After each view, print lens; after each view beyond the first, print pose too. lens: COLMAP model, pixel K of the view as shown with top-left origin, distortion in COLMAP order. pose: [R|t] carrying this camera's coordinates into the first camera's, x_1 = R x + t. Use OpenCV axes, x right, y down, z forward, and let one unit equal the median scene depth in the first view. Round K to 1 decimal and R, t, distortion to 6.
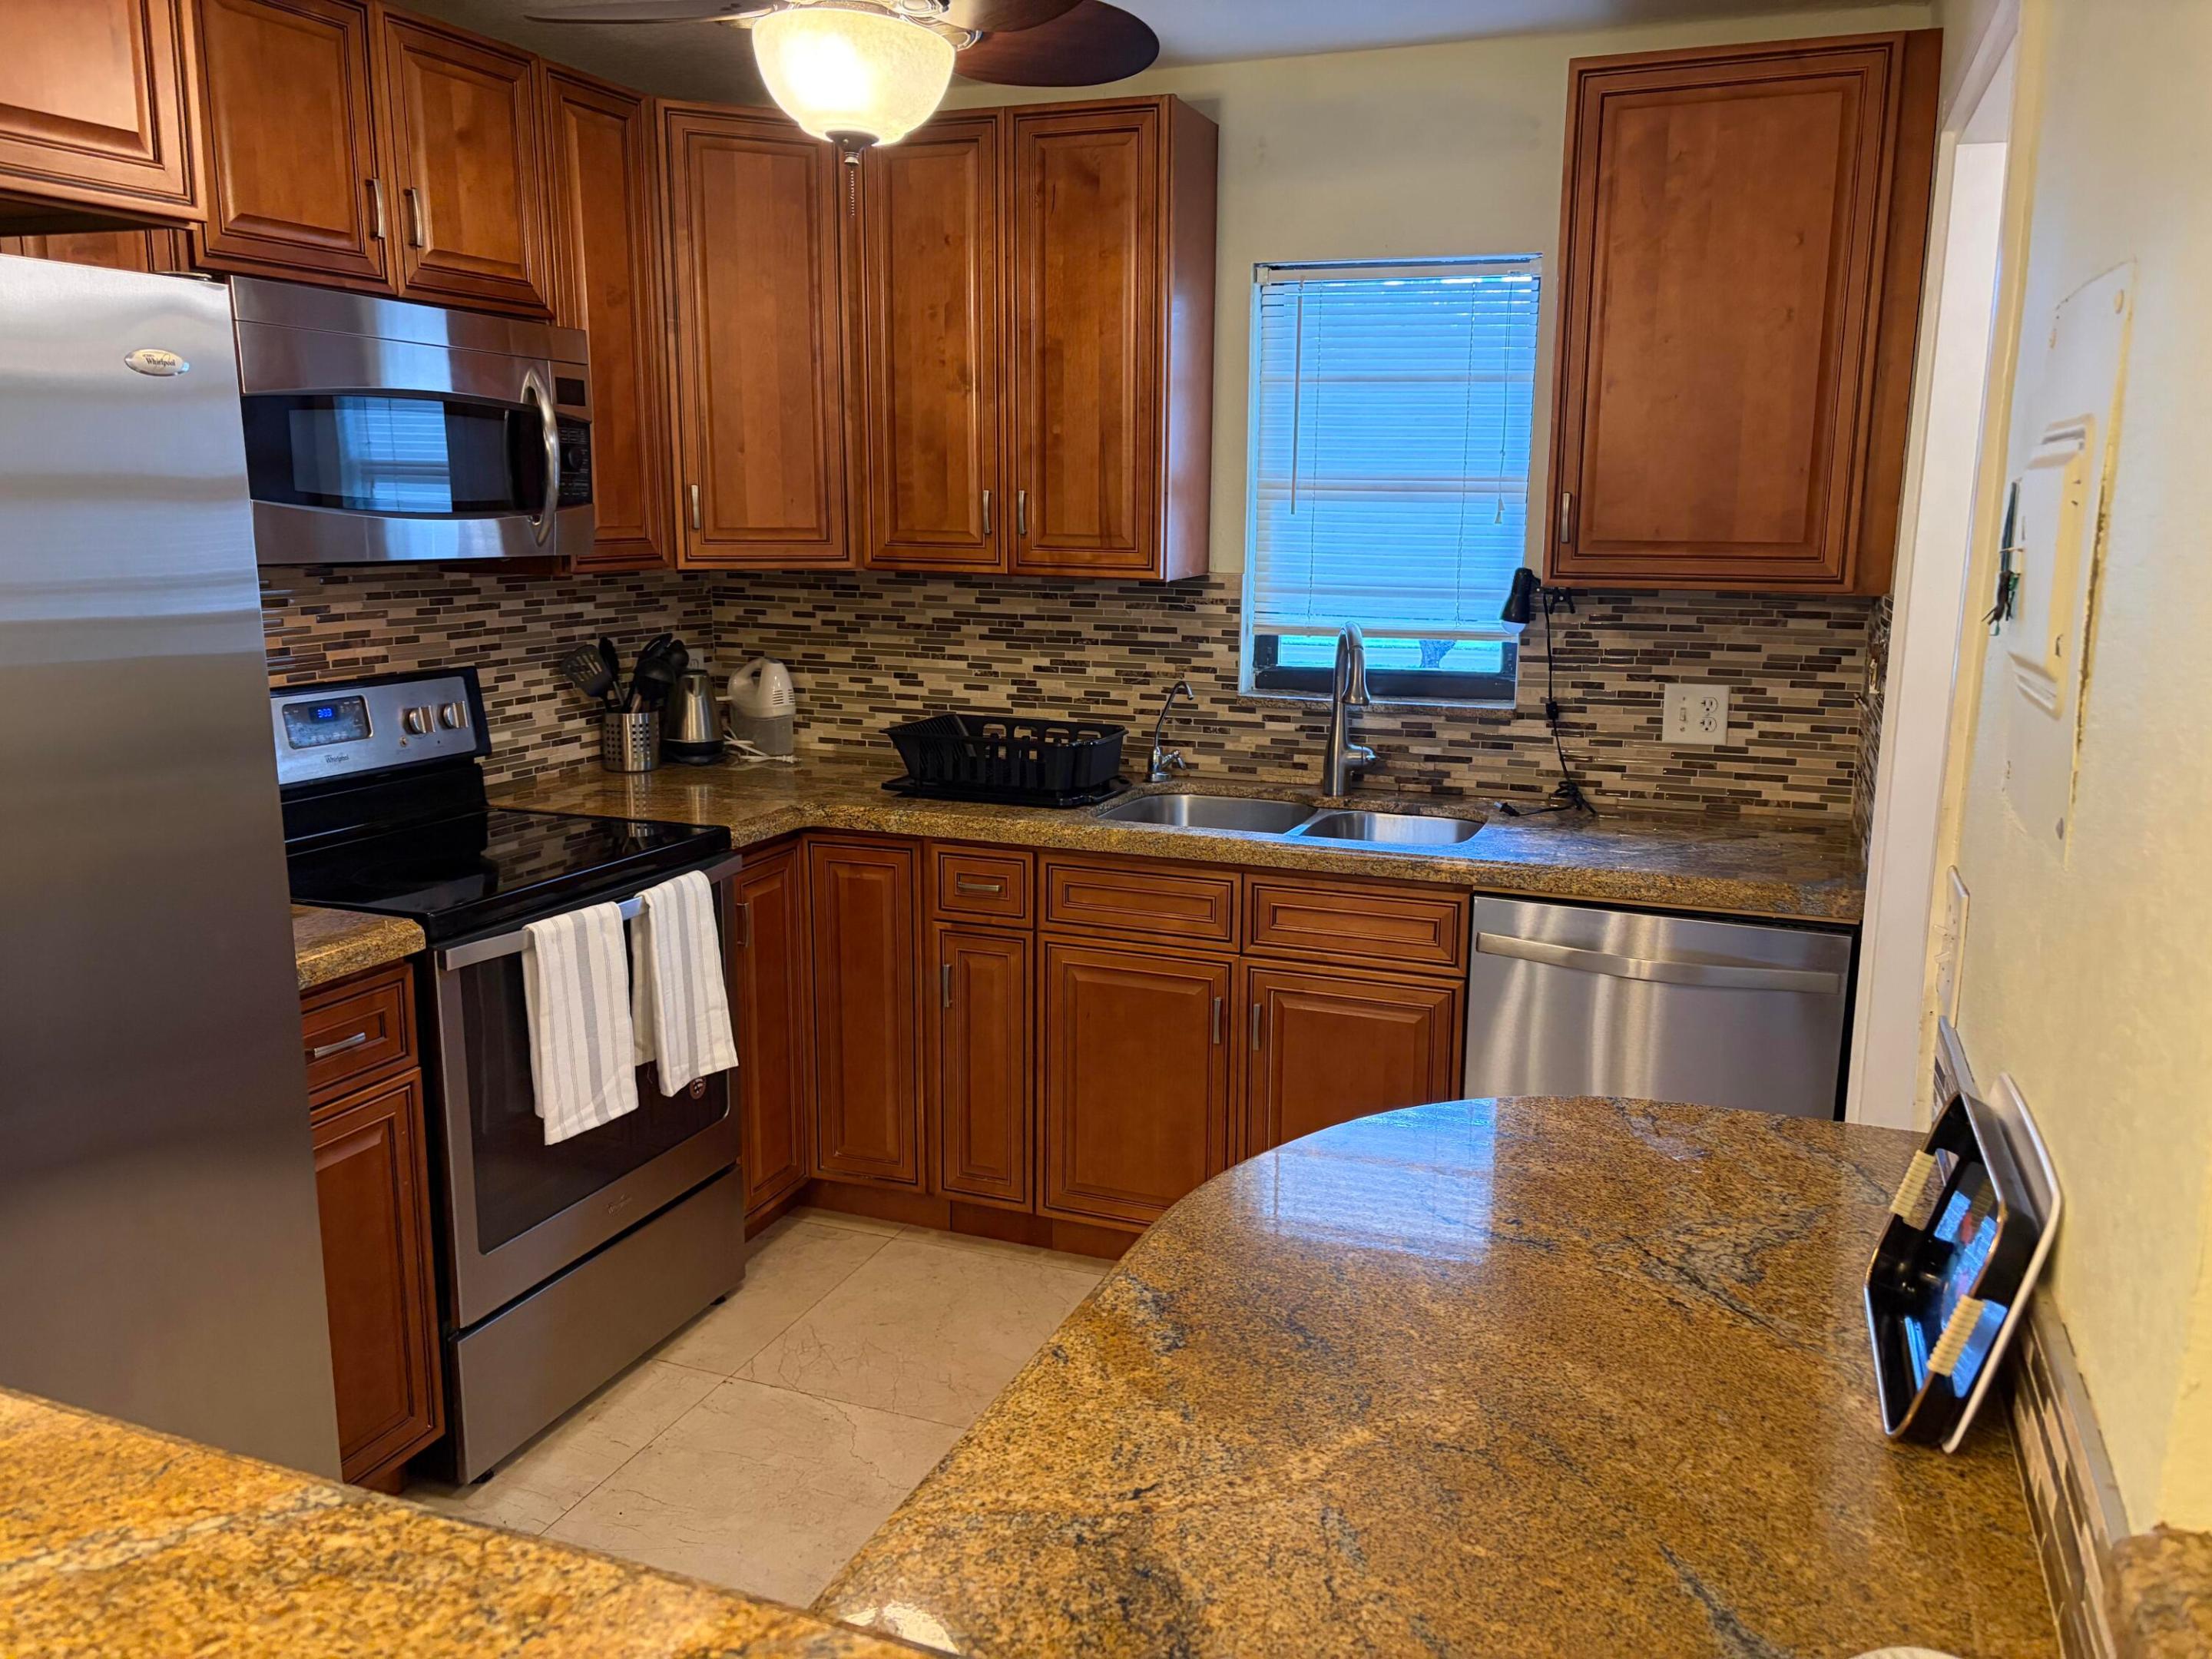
lens RADIAL K [[1674.4, 0, 1142.6], [0, 1674.4, 823.9], [0, 0, 1]] dist [0.006565, -0.000261]
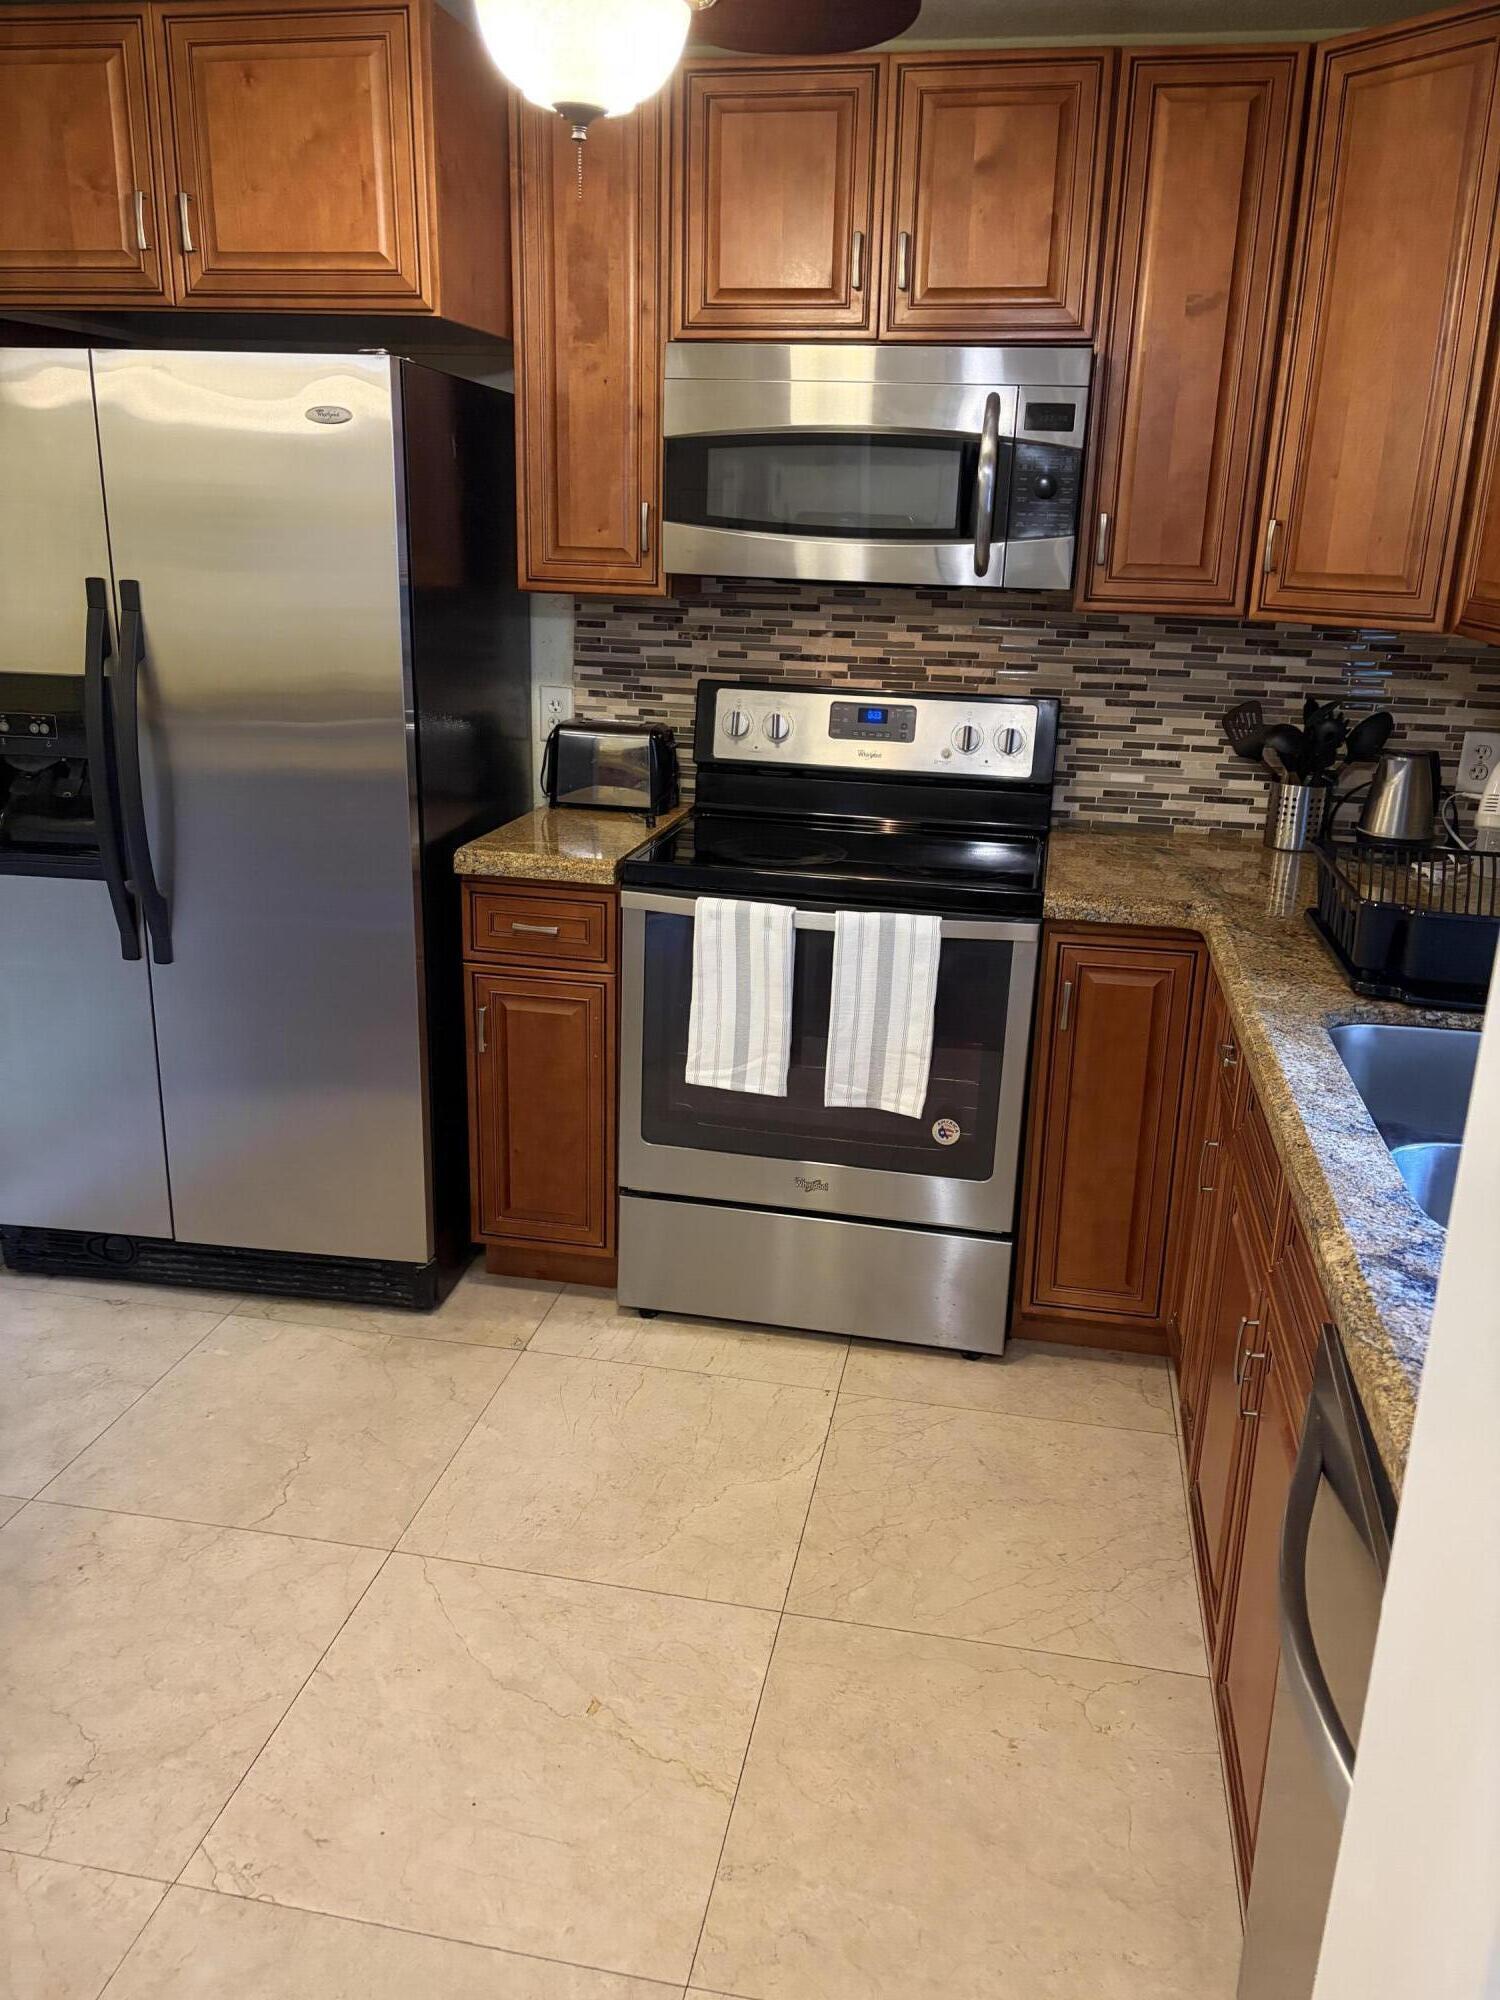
lens RADIAL K [[1513.9, 0, 750.0], [0, 1513.9, 1000.0], [0, 0, 1]] dist [0.006565, -0.000261]
pose [[0.159329, 0.285699, -0.944982, 0.492302], [-0.213735, 0.944489, 0.249513, -0.106599], [0.963811, 0.162221, 0.211549, 0.620473]]
